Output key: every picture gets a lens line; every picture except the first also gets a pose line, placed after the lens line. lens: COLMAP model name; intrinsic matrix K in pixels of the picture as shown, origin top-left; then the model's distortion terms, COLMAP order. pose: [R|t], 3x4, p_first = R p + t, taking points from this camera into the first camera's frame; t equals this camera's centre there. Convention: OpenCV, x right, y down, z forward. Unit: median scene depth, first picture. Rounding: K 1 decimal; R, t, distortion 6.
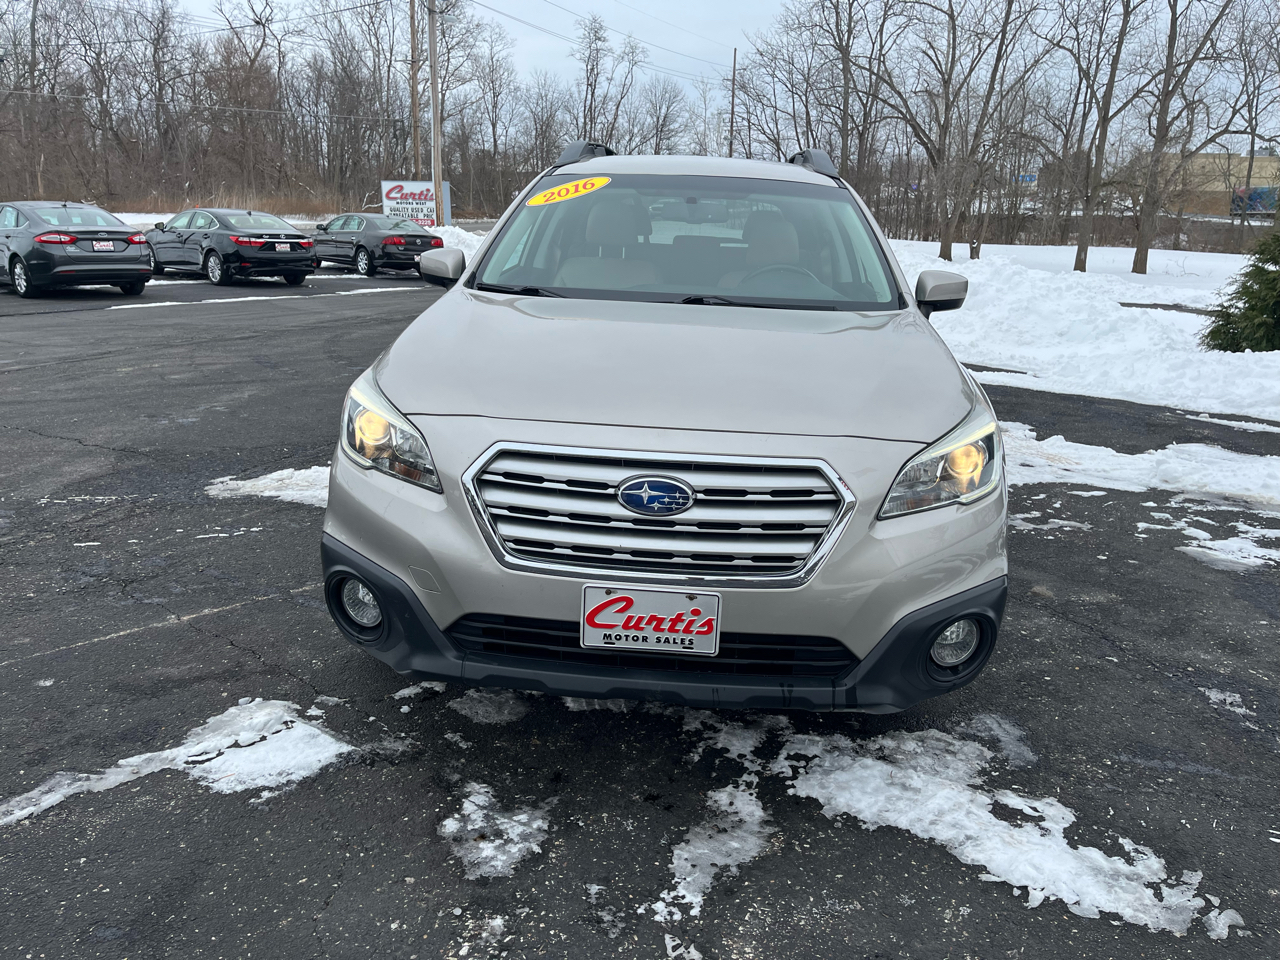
lens RADIAL K [[946.9, 0, 633.9], [0, 946.9, 496.7], [0, 0, 1]] dist [0.103990, -0.131929]
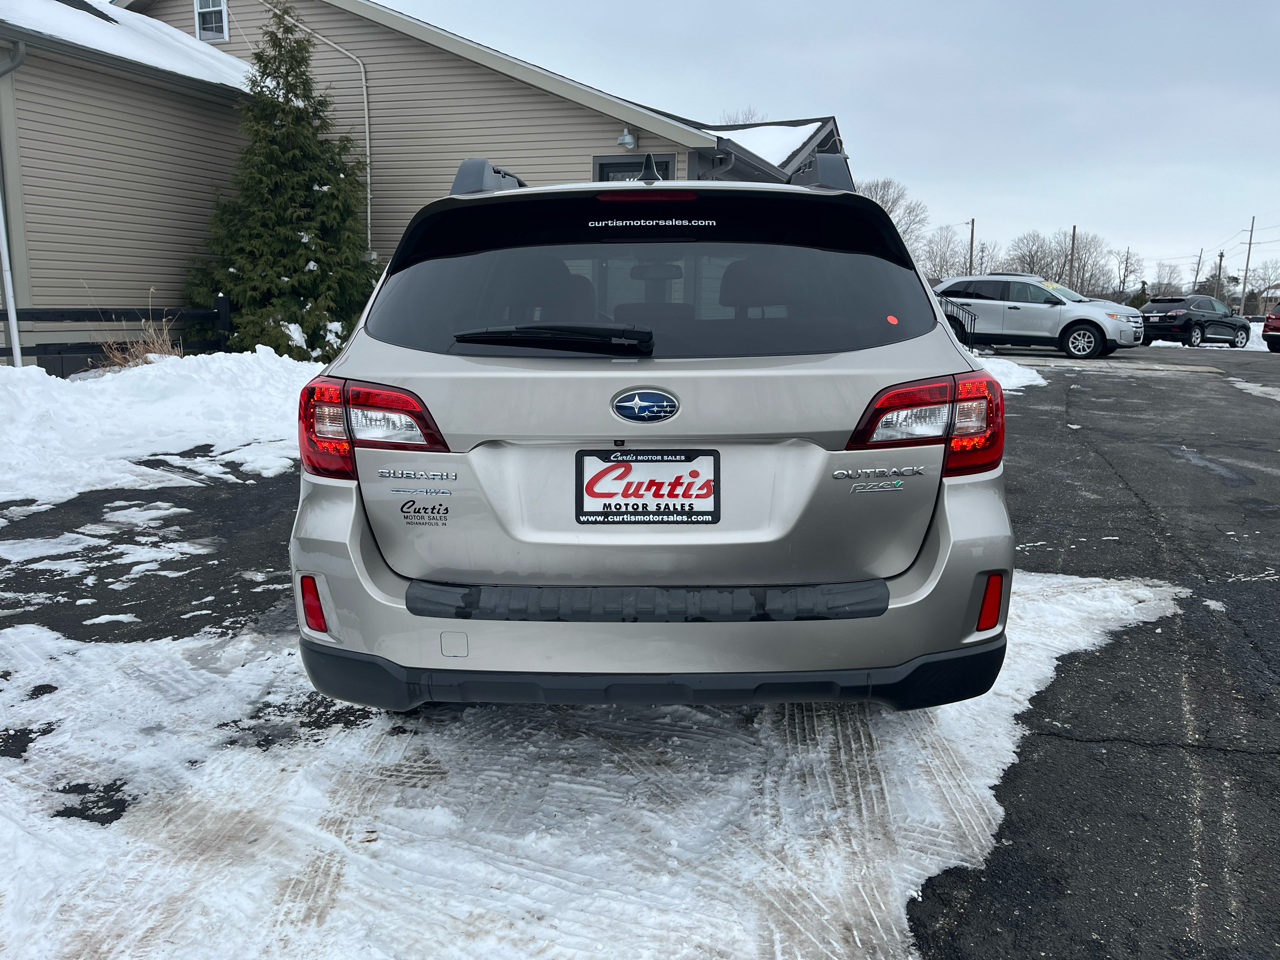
lens RADIAL K [[946.0, 0, 647.7], [0, 946.0, 497.9], [0, 0, 1]] dist [0.095051, -0.114791]
pose [[-0.997150, -0.018011, -0.073262, 0.129300], [-0.050944, 0.877005, 0.477773, -0.506693], [0.055646, 0.480143, -0.875423, 1.786220]]
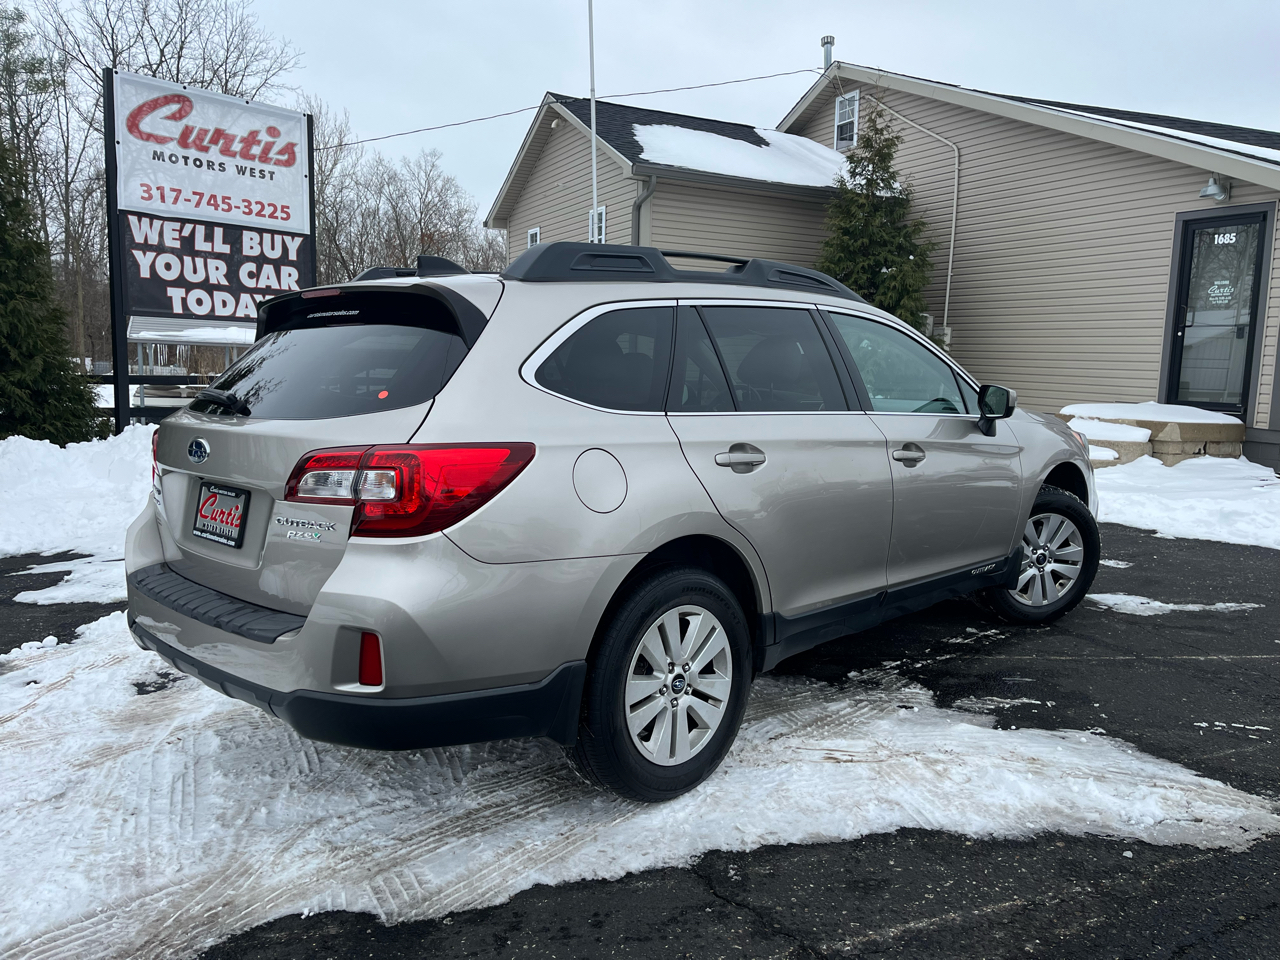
lens RADIAL K [[950.4, 0, 647.7], [0, 950.4, 491.4], [0, 0, 1]] dist [0.082991, -0.112496]
pose [[-0.778839, -0.120451, 0.615550, -0.459344], [0.148597, 0.918014, 0.367653, -0.489361], [-0.609368, 0.377811, -0.697087, 1.642130]]
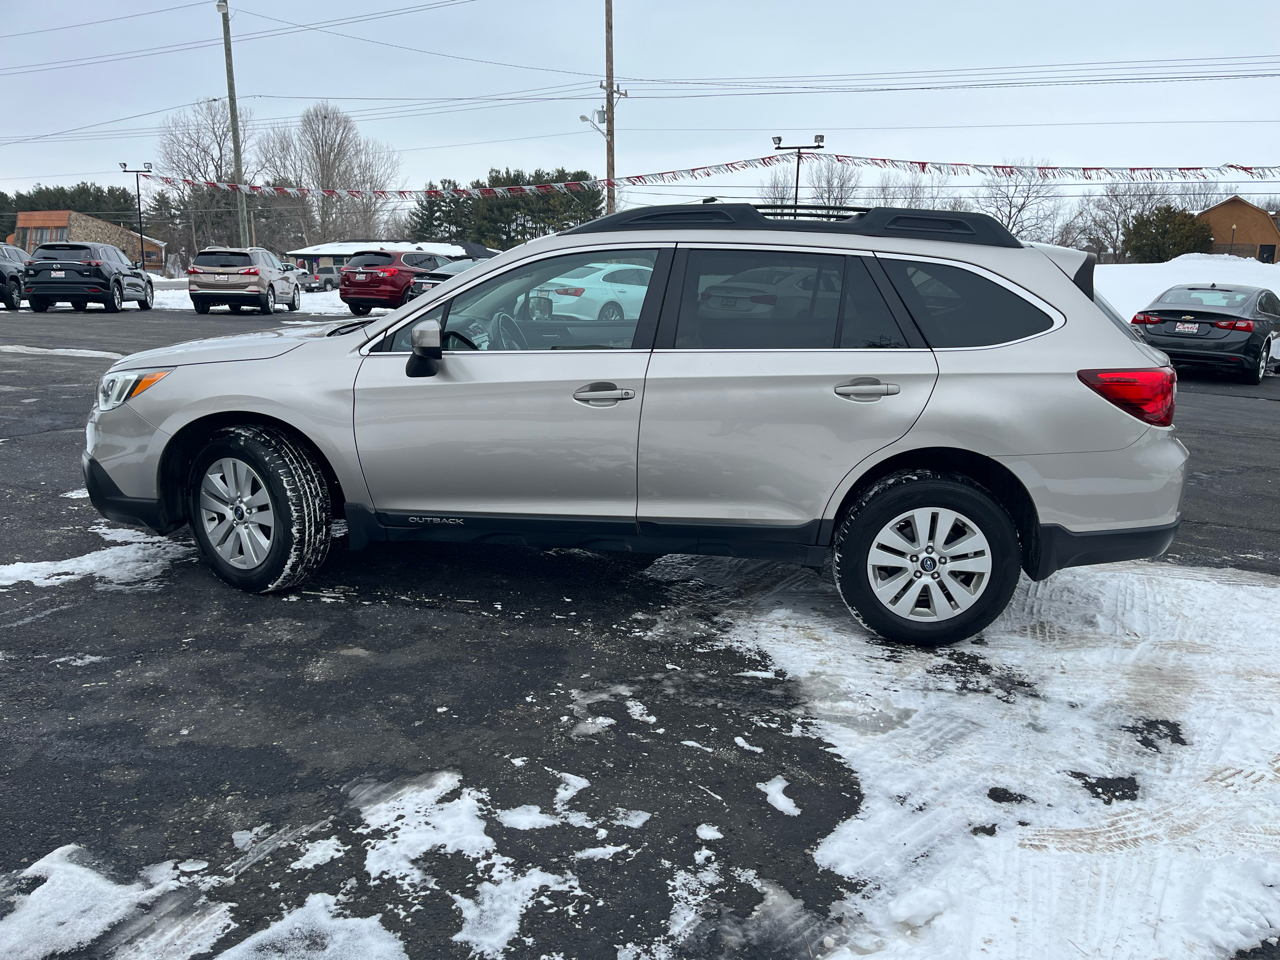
lens RADIAL K [[950.2, 0, 642.2], [0, 950.2, 494.7], [0, 0, 1]] dist [0.035184, 0.000088]
pose [[-0.014058, 0.212893, -0.976974, 1.041315], [-0.309959, 0.928012, 0.206684, -0.263639], [0.950646, 0.305728, 0.052942, 0.932296]]
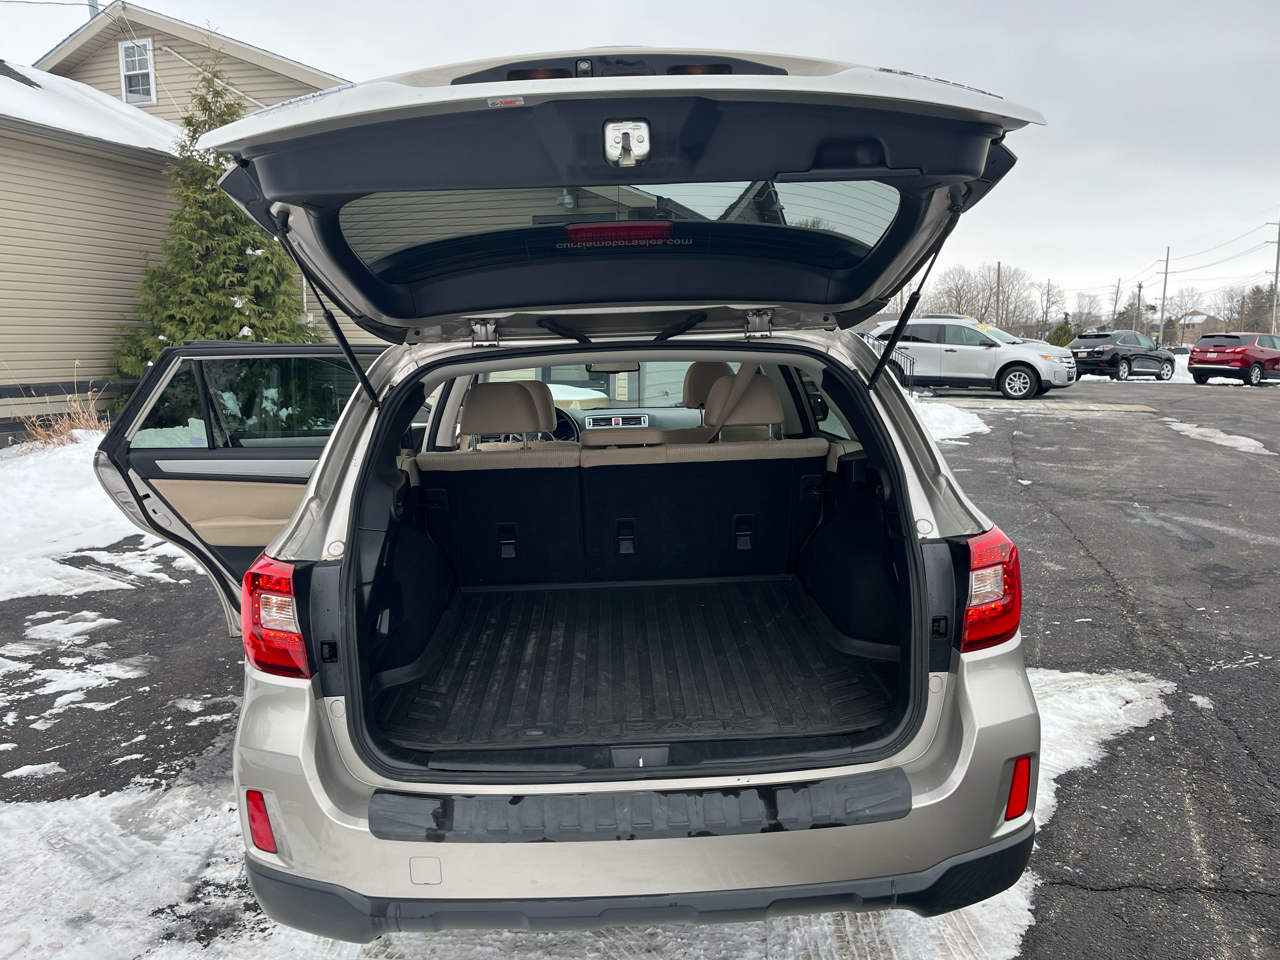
lens RADIAL K [[946.9, 0, 633.9], [0, 946.9, 496.7], [0, 0, 1]] dist [0.103990, -0.131929]
pose [[-0.992945, 0.007675, -0.118323, 0.145788], [-0.045456, 0.897019, 0.439649, -0.542689], [0.109512, 0.441926, -0.890342, 1.717906]]
